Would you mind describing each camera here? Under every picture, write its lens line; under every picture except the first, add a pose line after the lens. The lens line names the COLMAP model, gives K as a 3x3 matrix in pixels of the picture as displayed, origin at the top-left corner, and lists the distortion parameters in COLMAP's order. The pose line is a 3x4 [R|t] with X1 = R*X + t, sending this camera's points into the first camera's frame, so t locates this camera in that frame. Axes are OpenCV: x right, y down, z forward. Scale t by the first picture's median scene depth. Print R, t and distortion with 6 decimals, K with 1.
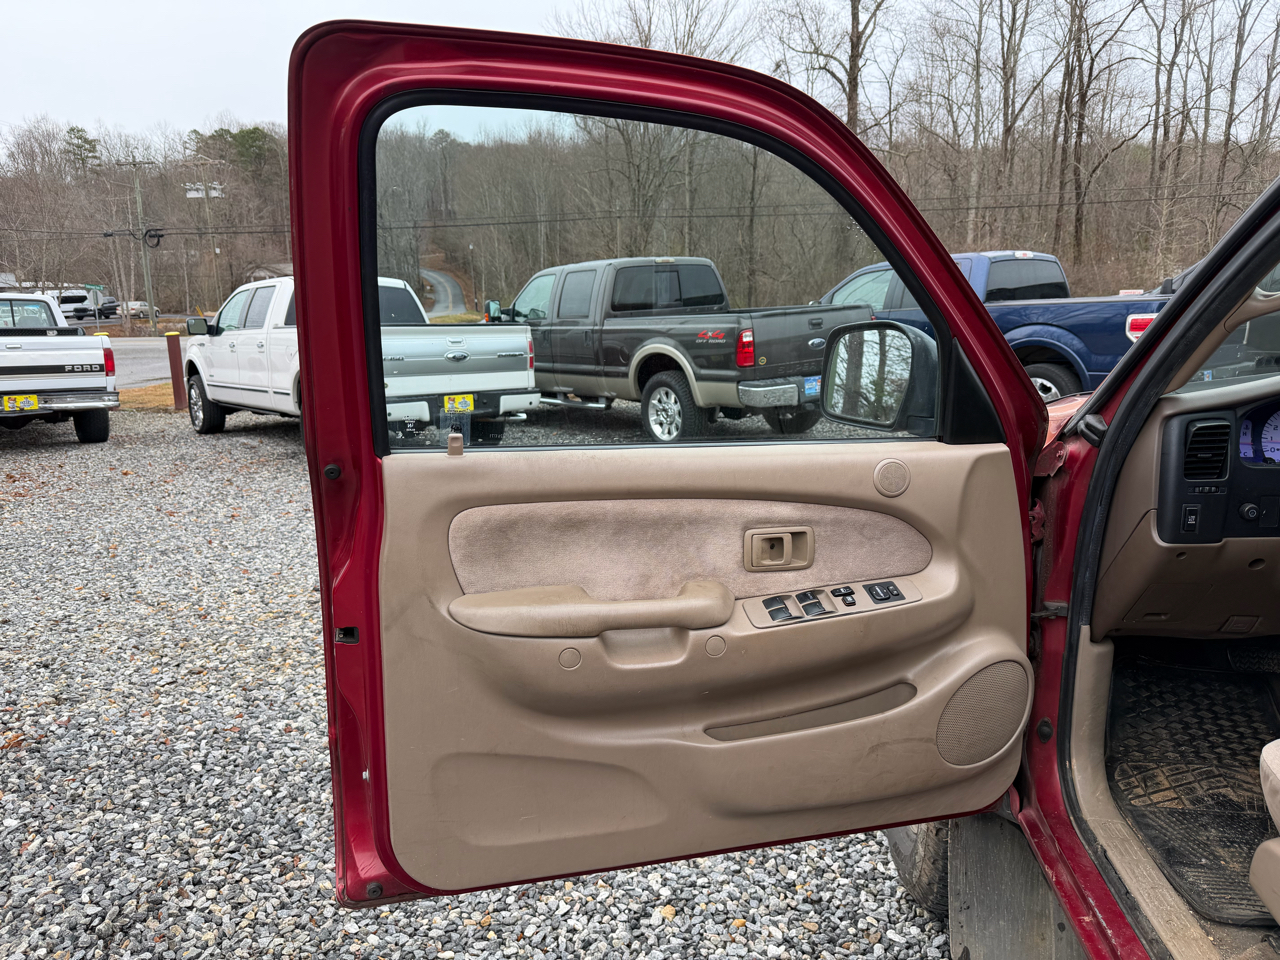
lens RADIAL K [[903.5, 0, 640.1], [0, 903.5, 473.0], [0, 0, 1]] dist [0.028959, -0.033306]
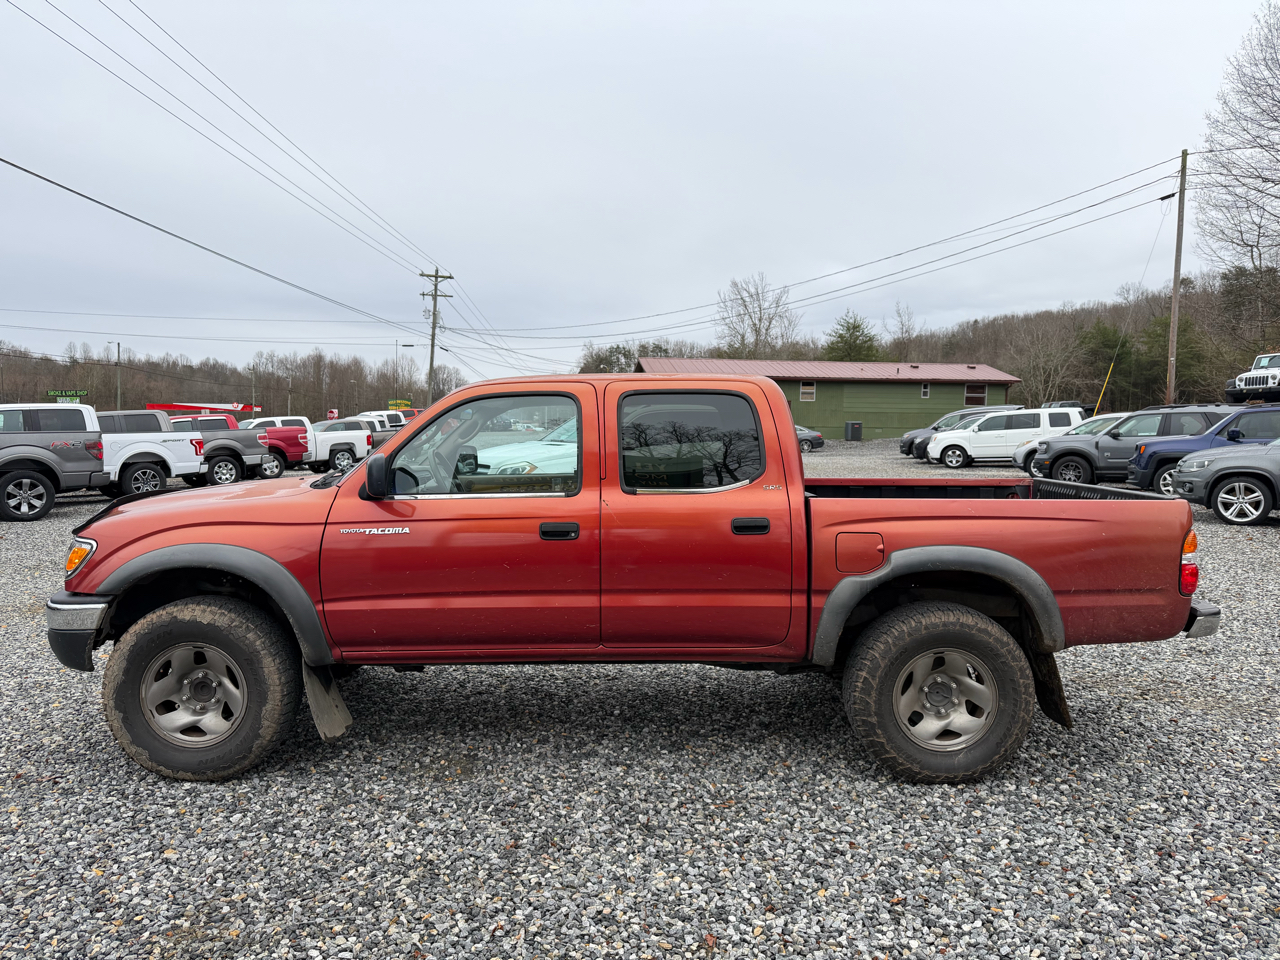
lens RADIAL K [[890.4, 0, 640.0], [0, 890.4, 480.0], [0, 0, 1]] dist [0.035857, -0.029768]
pose [[-0.139749, -0.046484, 0.989095, -0.053375], [0.183437, 0.980392, 0.071993, -0.002654], [-0.973047, 0.191498, -0.128482, 0.011833]]
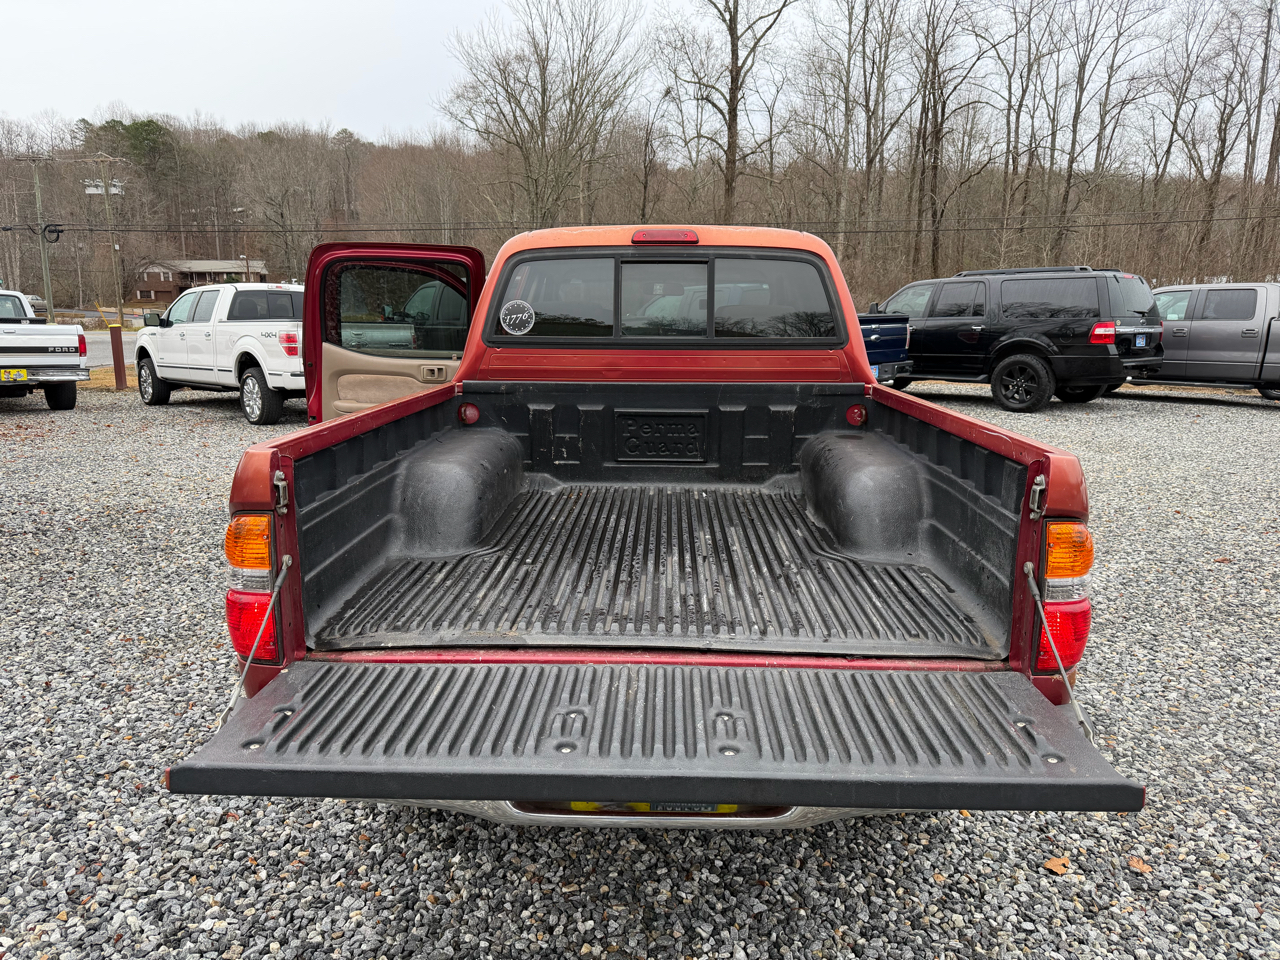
lens RADIAL K [[901.6, 0, 640.0], [0, 901.6, 480.0], [0, 0, 1]] dist [0.027066, -0.028698]
pose [[0.994796, 0.005449, 0.101744, 0.012452], [-0.005483, 0.999985, 0.000048, 0.011149], [-0.101742, -0.000606, 0.994811, -0.062280]]
